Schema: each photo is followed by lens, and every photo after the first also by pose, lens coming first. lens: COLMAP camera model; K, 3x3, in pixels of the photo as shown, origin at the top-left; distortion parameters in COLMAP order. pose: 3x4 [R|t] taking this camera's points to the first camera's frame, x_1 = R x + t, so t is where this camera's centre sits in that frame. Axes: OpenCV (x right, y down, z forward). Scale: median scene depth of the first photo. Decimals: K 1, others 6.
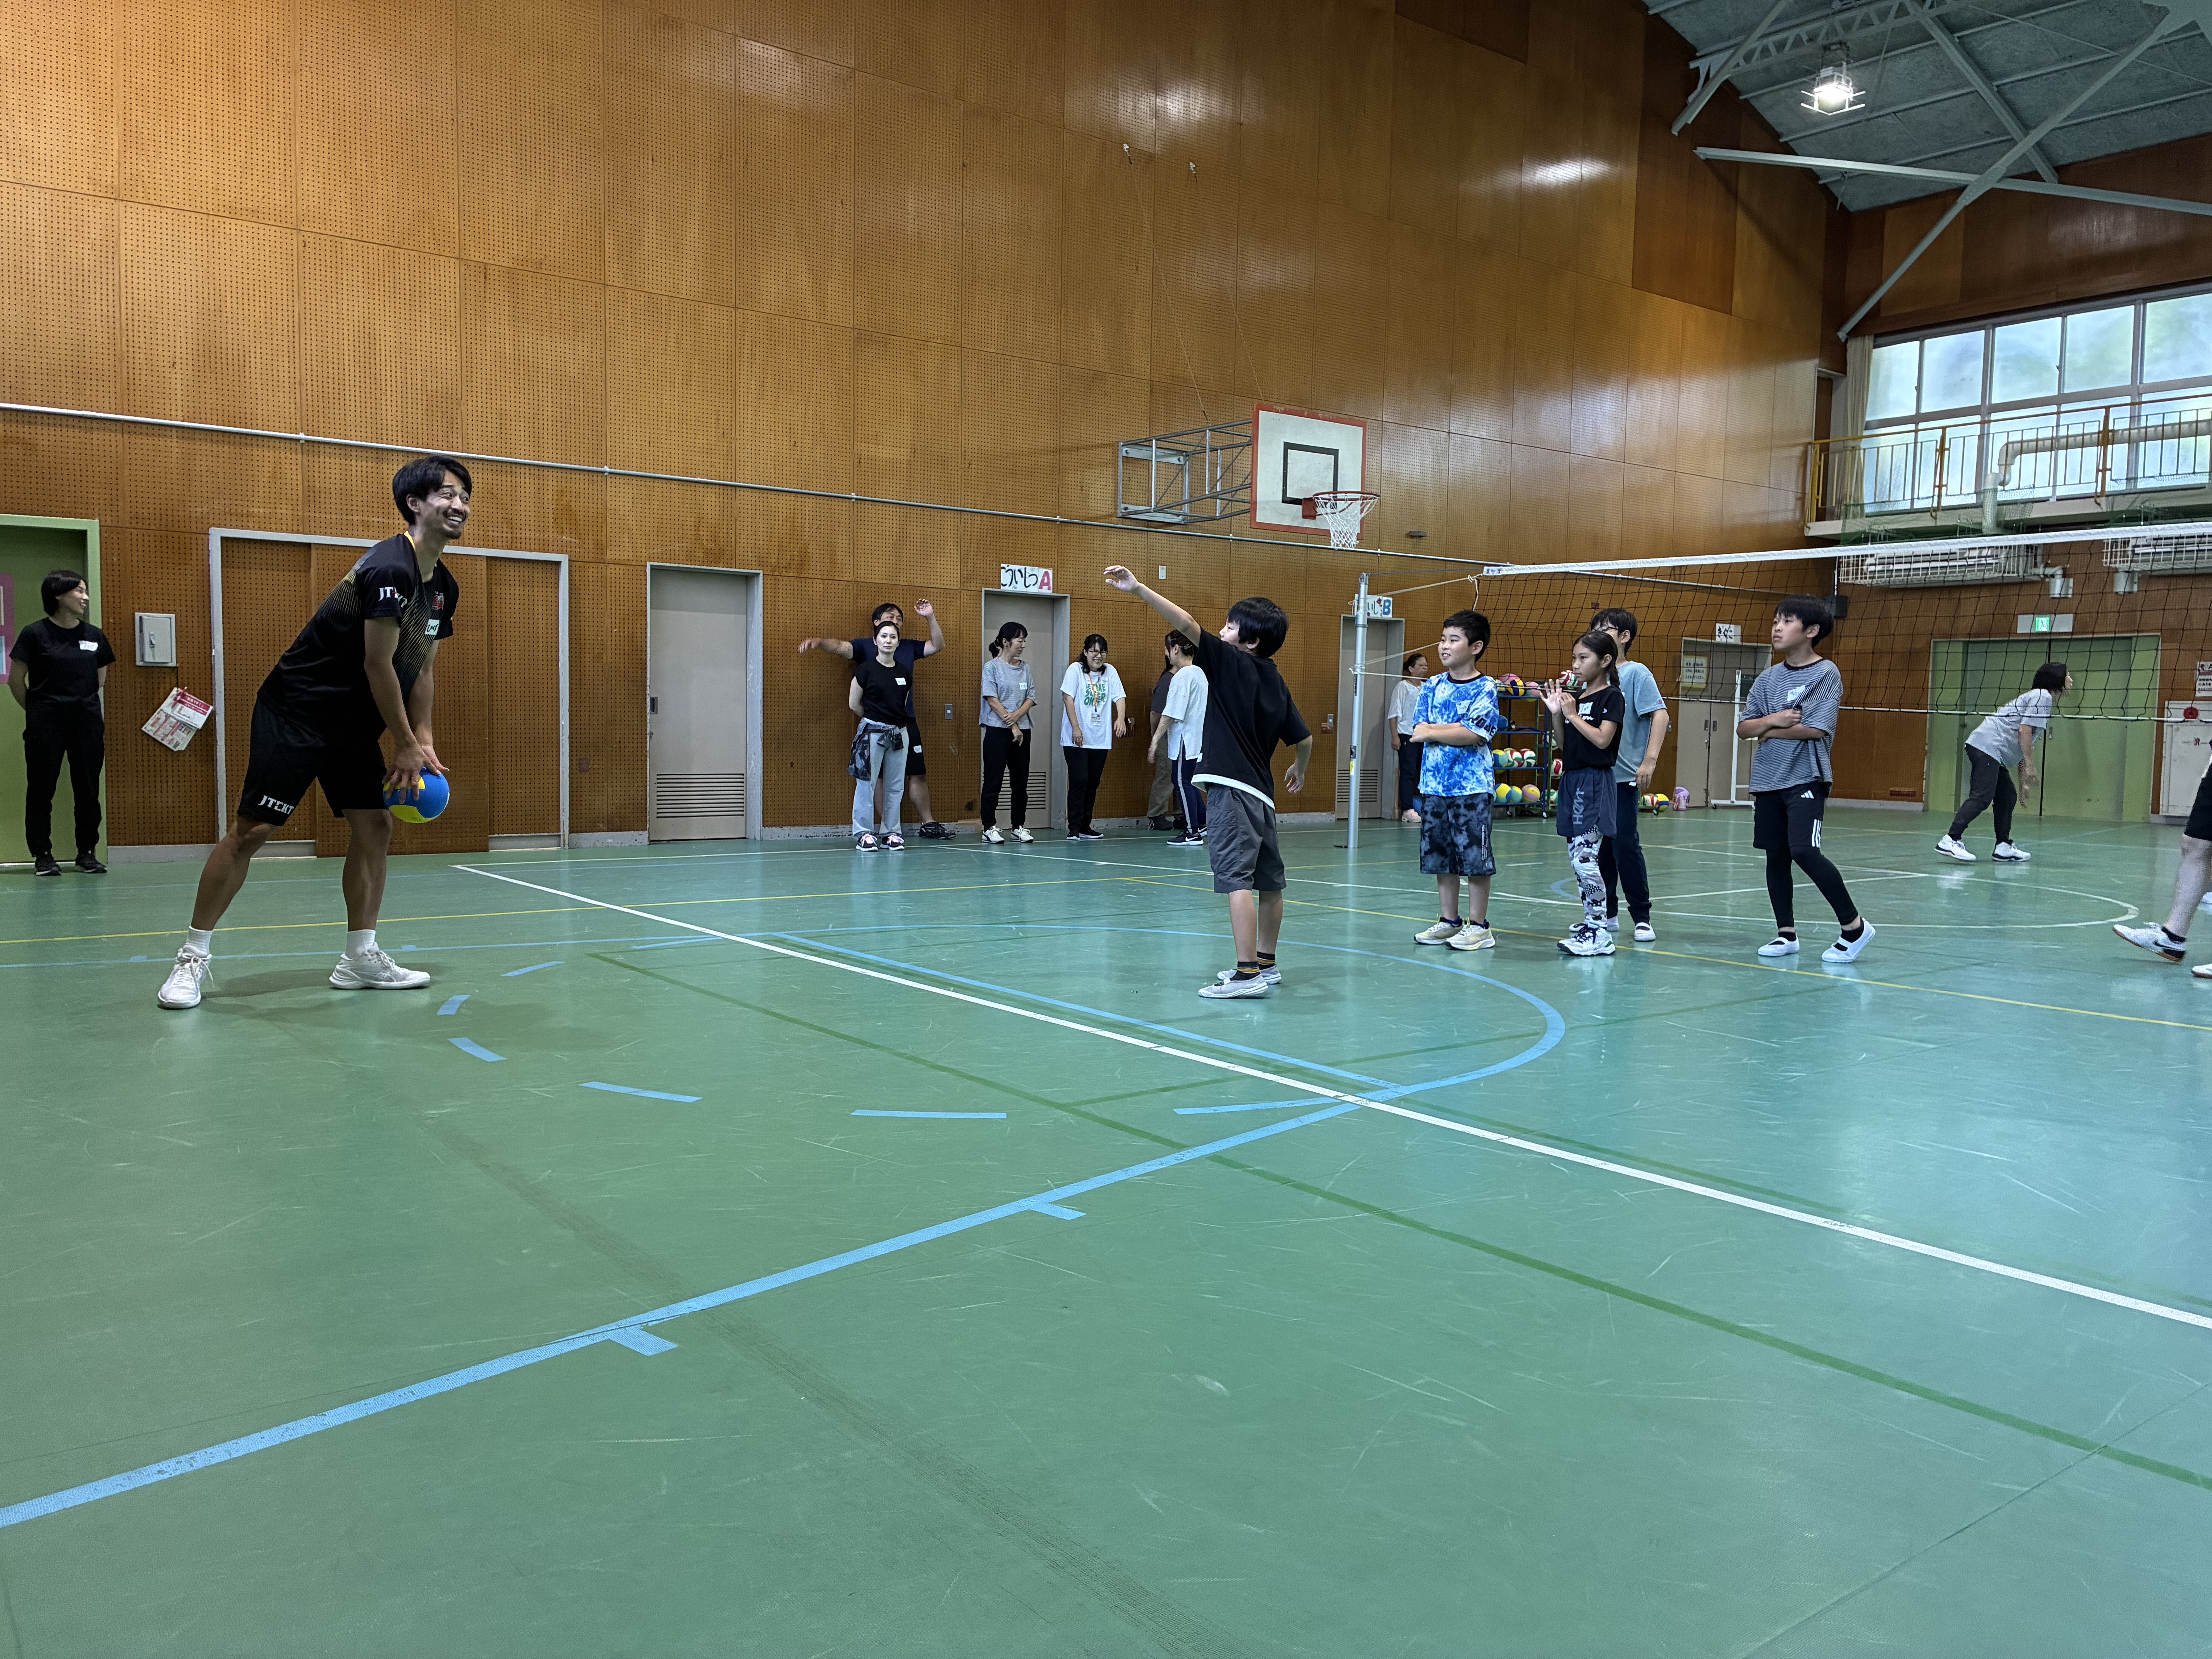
lens RADIAL K [[1674.7, 0, 1098.6], [0, 1674.7, 846.0], [0, 0, 1]] dist [0.055943, -0.086164]
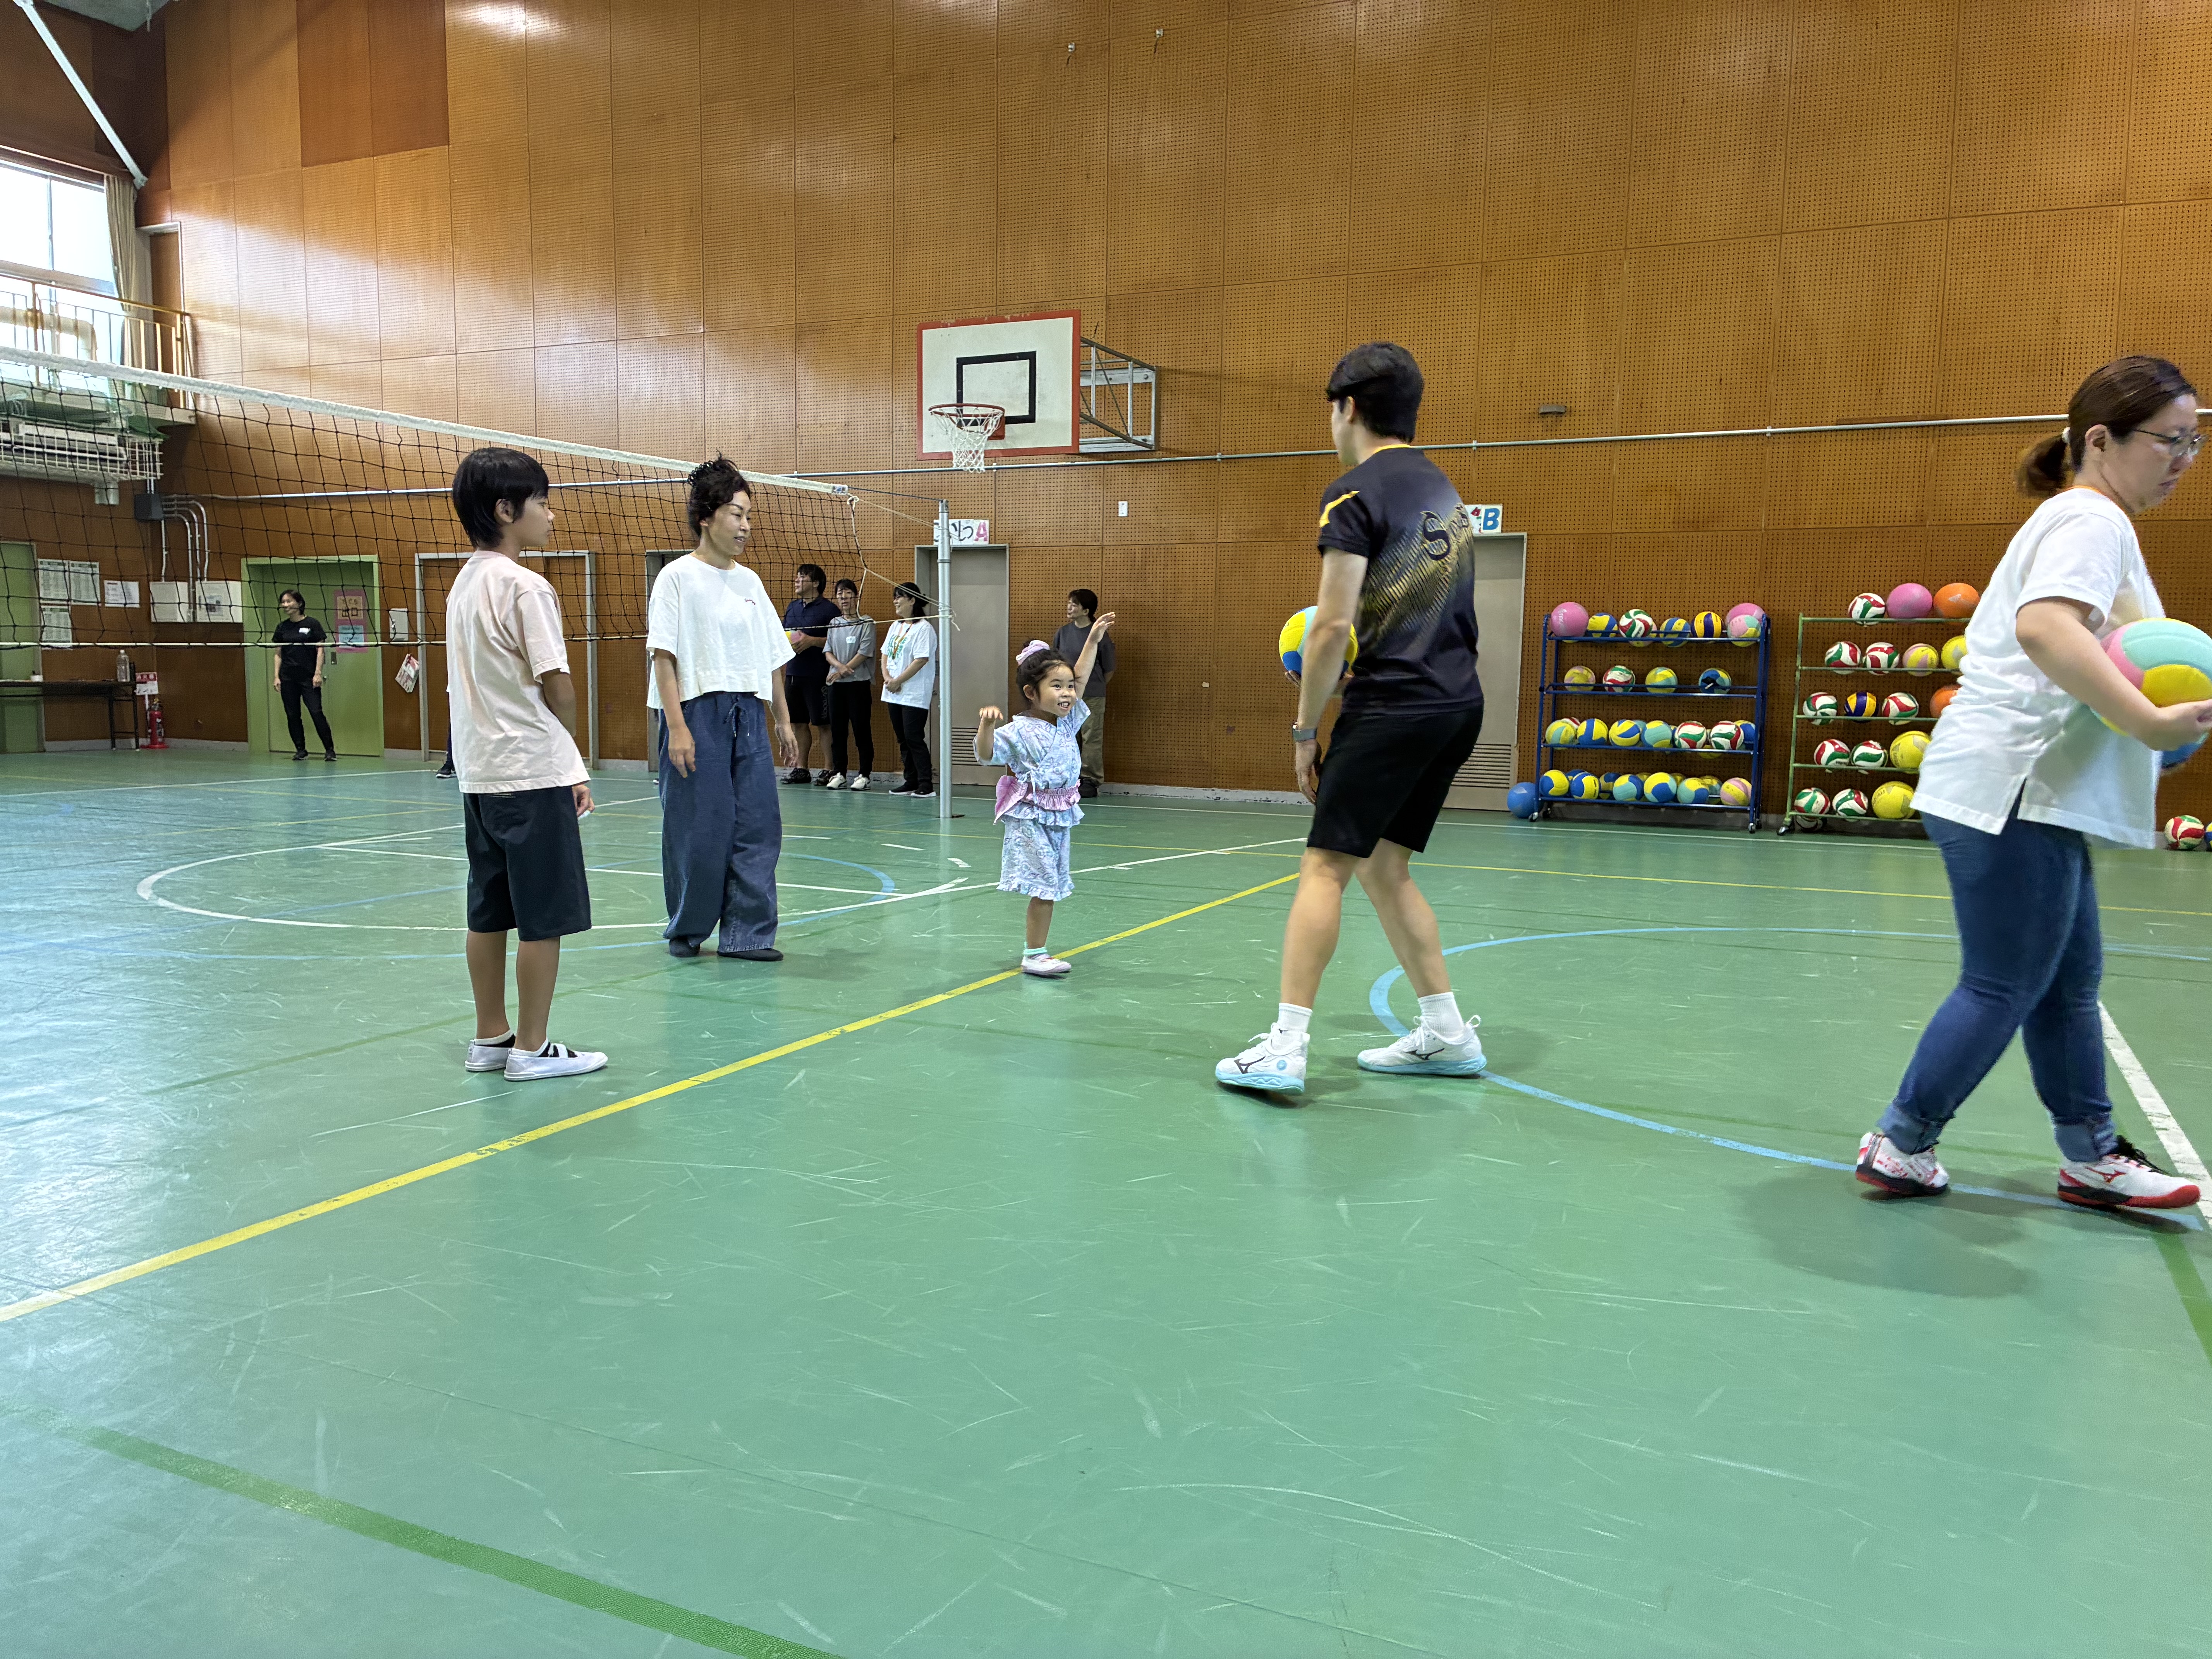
lens RADIAL K [[1674.7, 0, 1098.6], [0, 1674.7, 846.0], [0, 0, 1]] dist [0.055943, -0.086164]
pose [[0.452493, 0.085089, -0.887699, 0.689594], [-0.073141, 0.995625, 0.058151, -0.029270], [0.888763, 0.038614, 0.456737, 0.482848]]
